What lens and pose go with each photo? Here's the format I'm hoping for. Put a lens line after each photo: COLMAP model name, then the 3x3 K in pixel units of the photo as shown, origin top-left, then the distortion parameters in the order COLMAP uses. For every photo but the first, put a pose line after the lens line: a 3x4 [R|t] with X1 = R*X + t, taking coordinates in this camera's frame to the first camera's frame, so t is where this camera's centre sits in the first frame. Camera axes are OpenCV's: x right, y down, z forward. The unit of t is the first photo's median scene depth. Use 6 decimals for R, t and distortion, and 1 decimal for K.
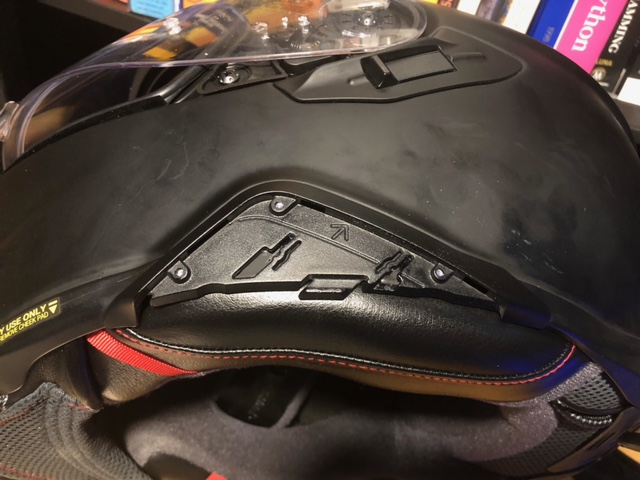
lens RADIAL K [[516.5, 0, 320.2], [0, 516.5, 192.0], [0, 0, 1]] dist [-0.005819, 0.004742]
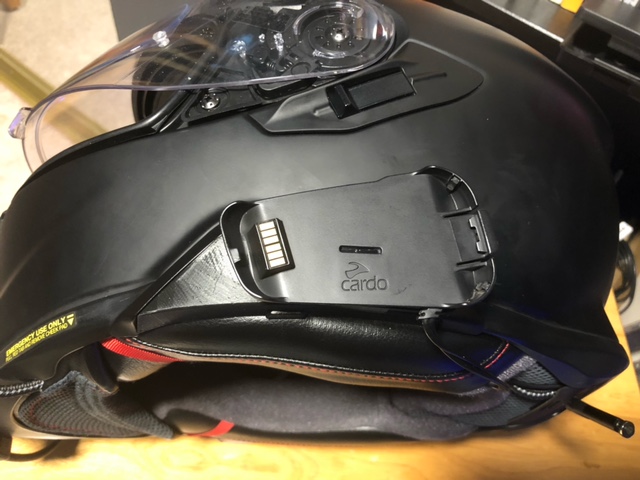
lens RADIAL K [[524.1, 0, 318.6], [0, 524.1, 184.9], [0, 0, 1]] dist [-0.009050, -0.013350]
pose [[0.998252, -0.018353, -0.056179, 0.123485], [0.026005, 0.989997, 0.138668, -0.210941], [0.053072, -0.139886, 0.988744, -0.127875]]
